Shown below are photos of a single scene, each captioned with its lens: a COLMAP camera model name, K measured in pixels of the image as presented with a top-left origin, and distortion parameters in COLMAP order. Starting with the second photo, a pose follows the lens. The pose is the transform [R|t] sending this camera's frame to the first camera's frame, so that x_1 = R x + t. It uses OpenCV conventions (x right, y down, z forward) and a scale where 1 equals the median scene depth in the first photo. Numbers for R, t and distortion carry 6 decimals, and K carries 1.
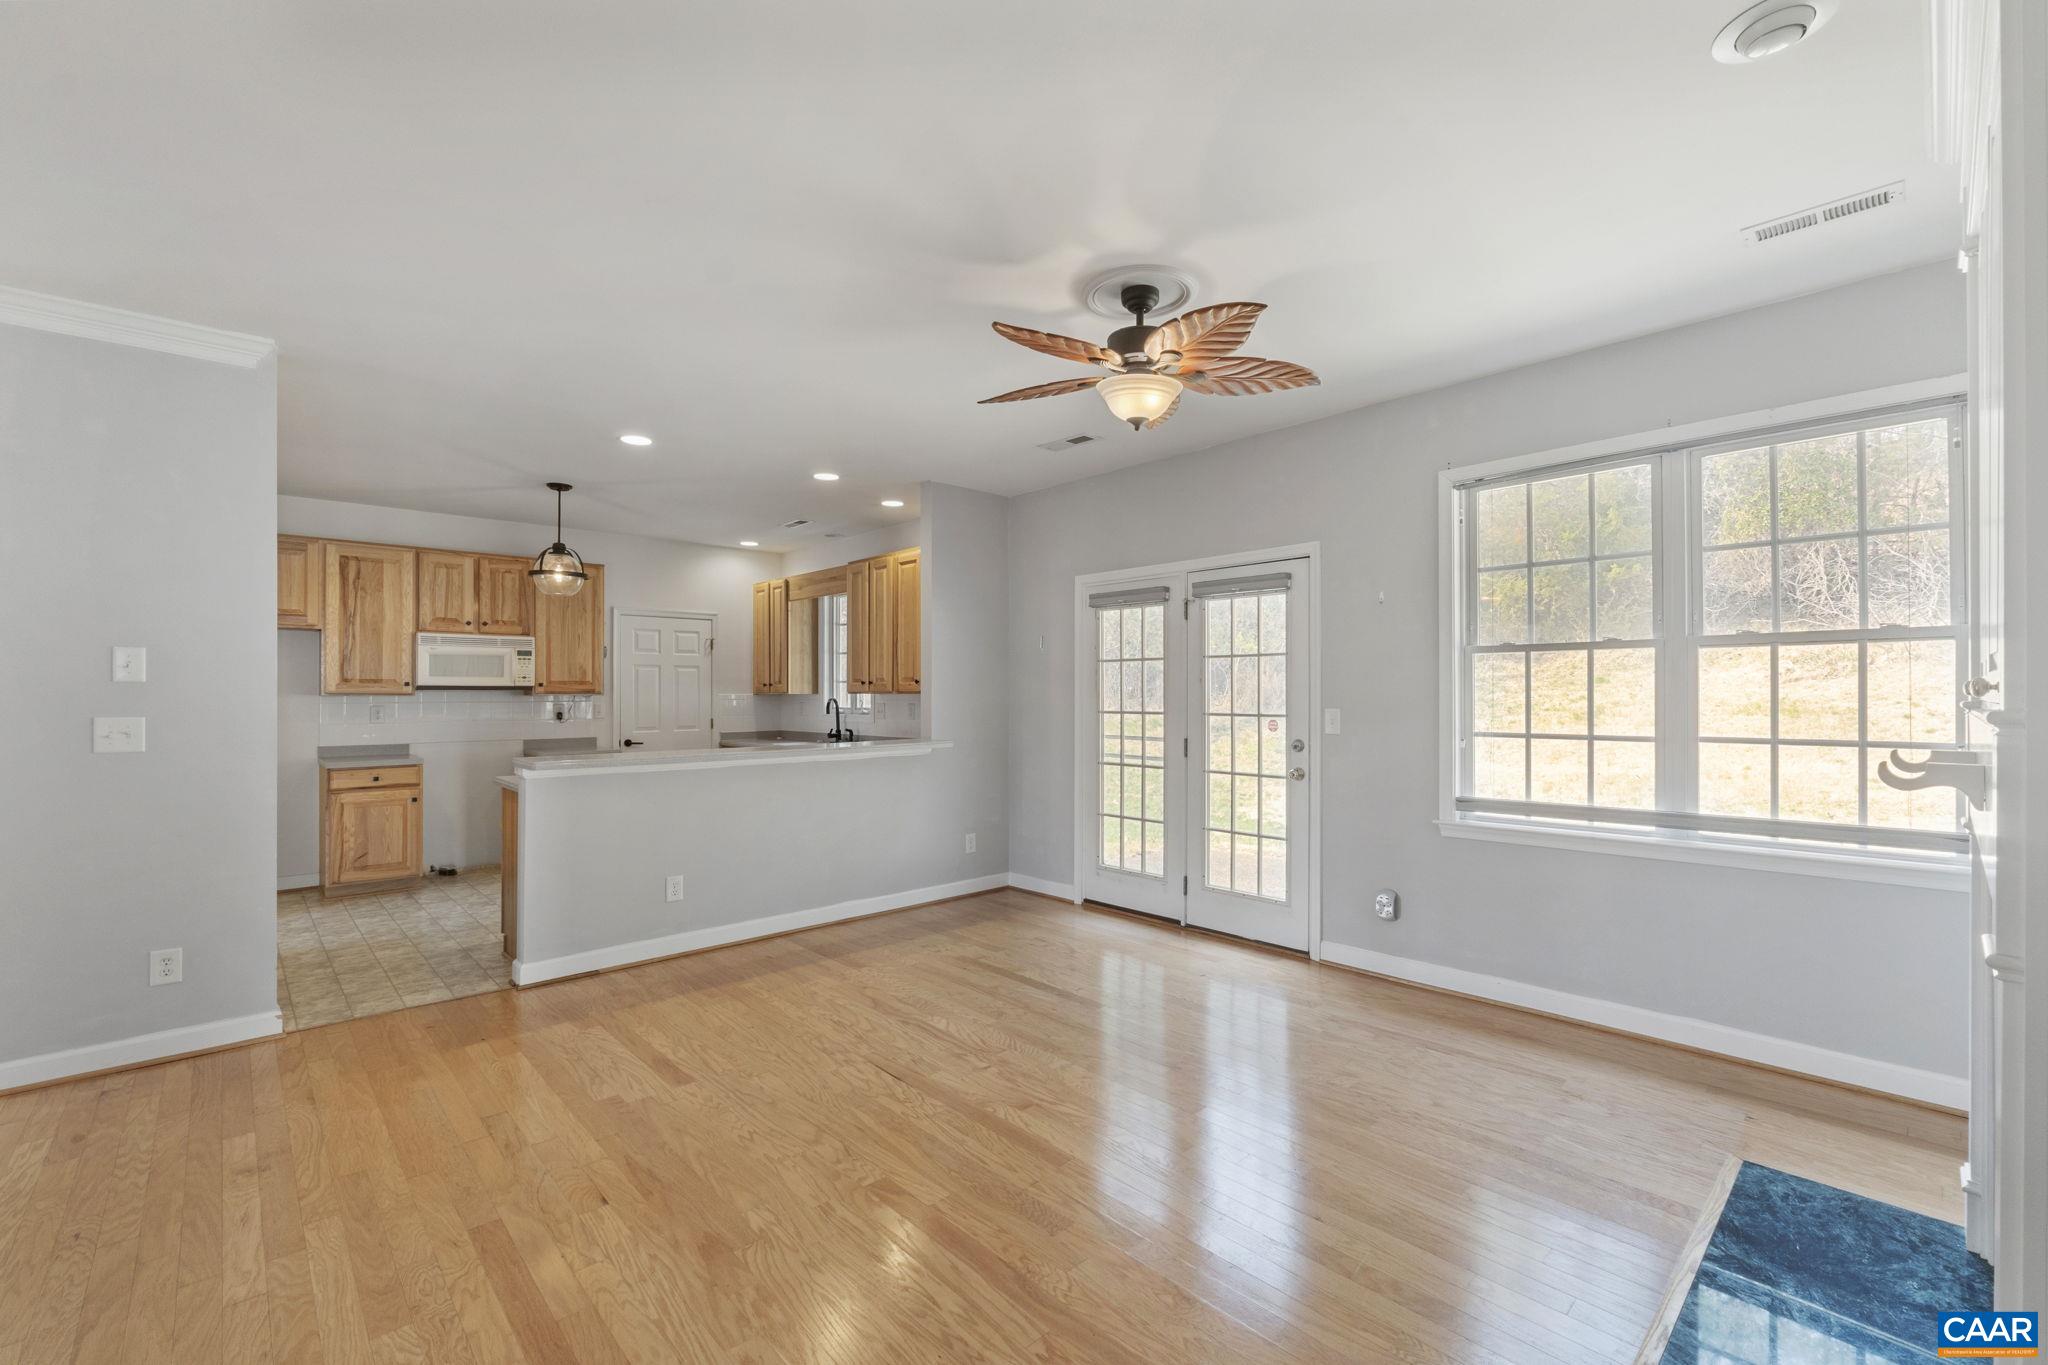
lens RADIAL K [[864.5, 0, 1014.9], [0, 864.5, 689.7], [0, 0, 1]] dist [-0.011999, 0.000548]
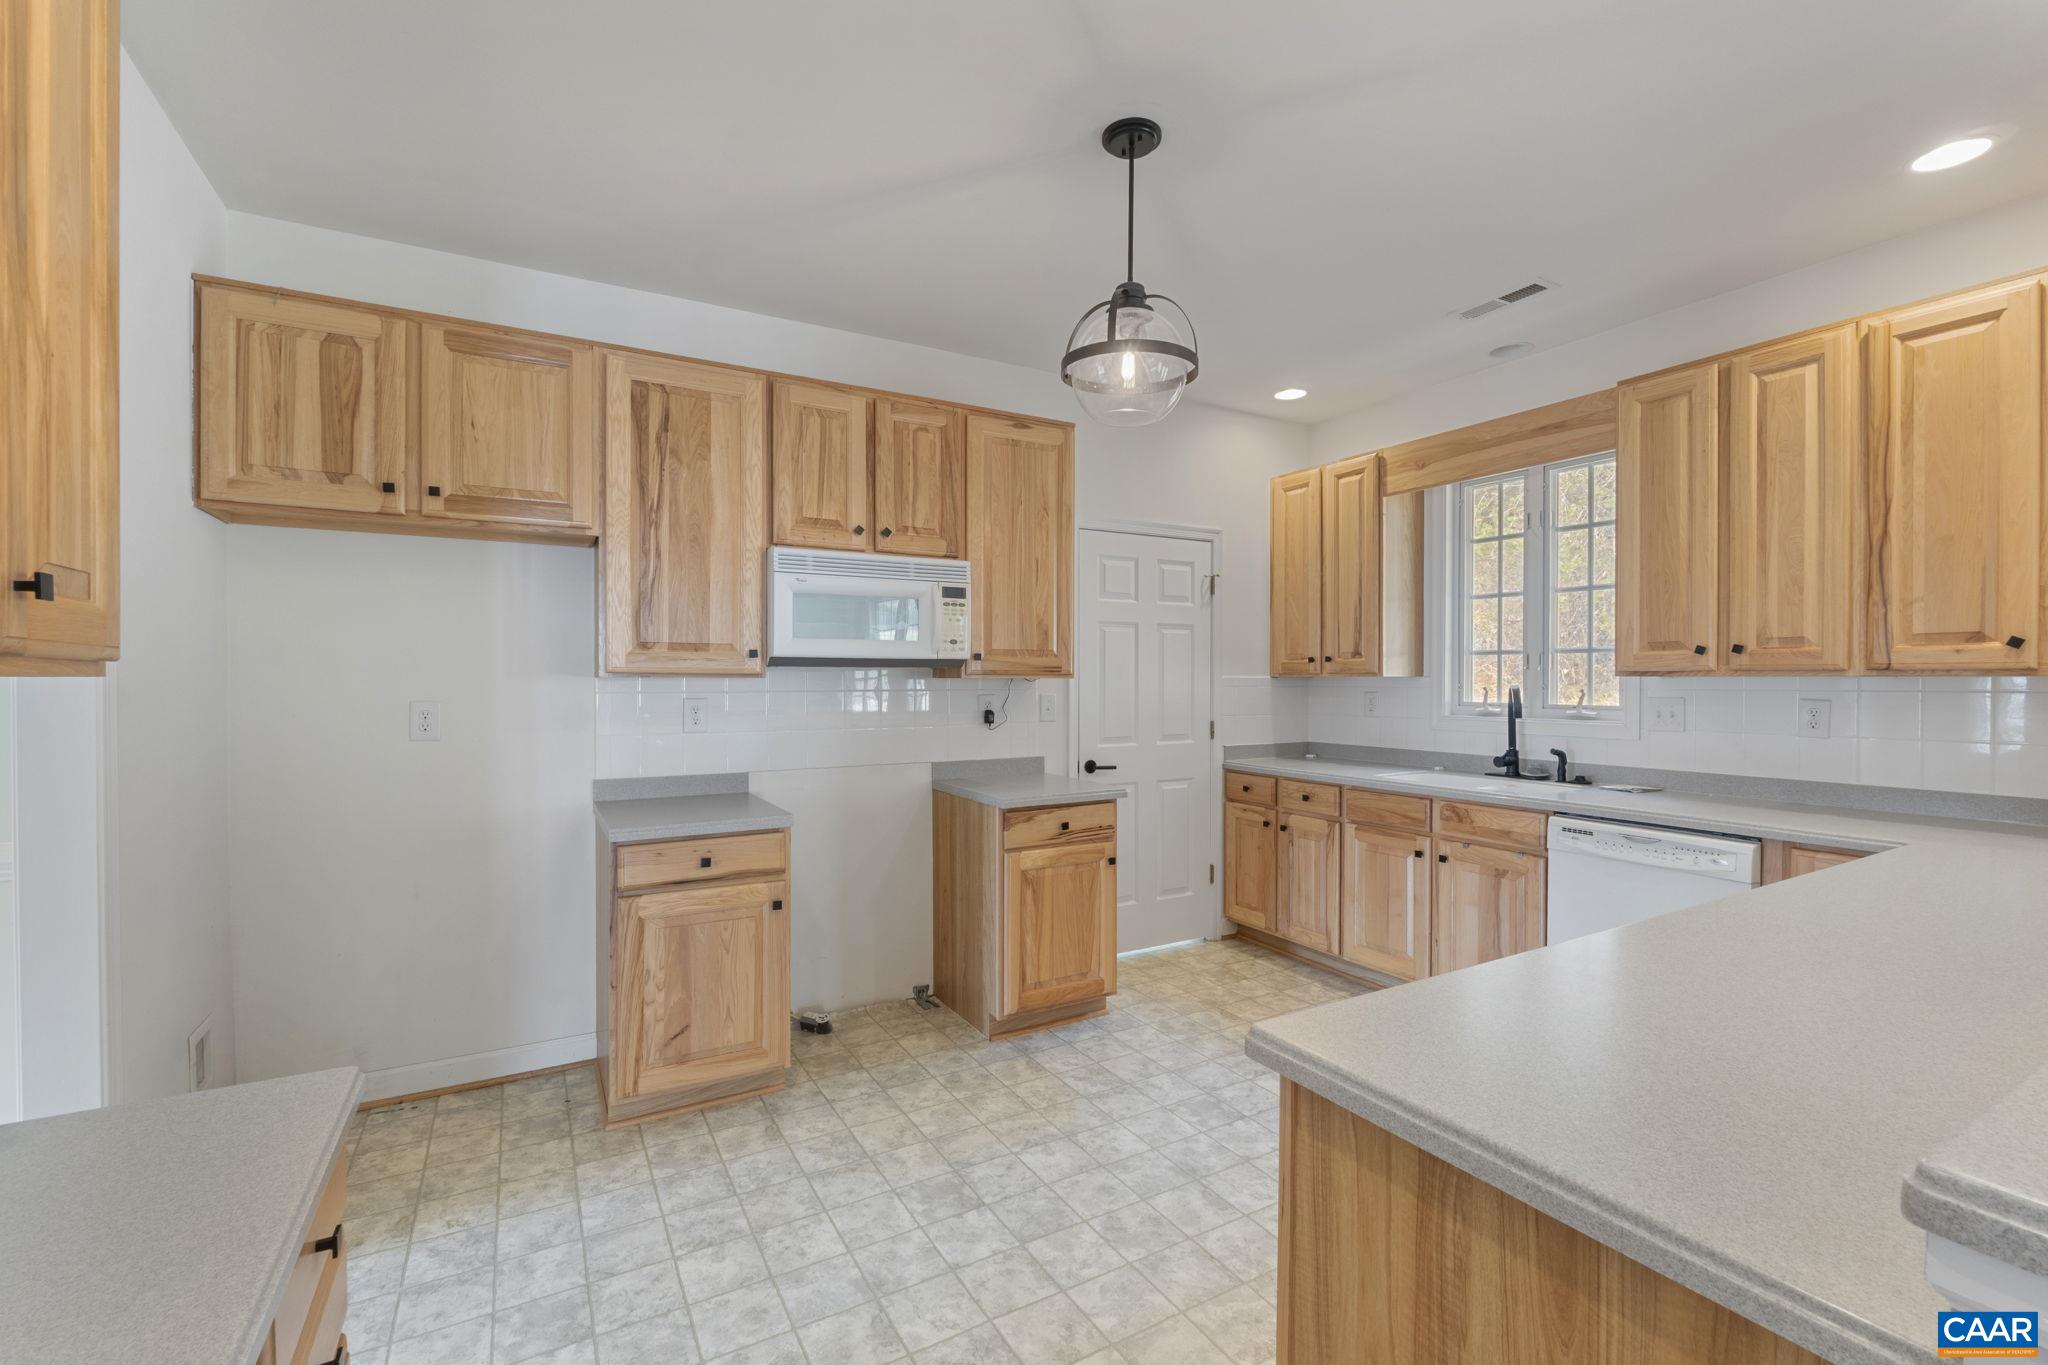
lens RADIAL K [[864.5, 0, 997.3], [0, 864.5, 686.4], [0, 0, 1]] dist [-0.011999, 0.000548]
pose [[0.969367, 0.004443, -0.245577, -0.496795], [-0.001147, 0.999907, 0.013565, 0.005414], [0.245614, -0.012868, 0.969282, 0.614999]]
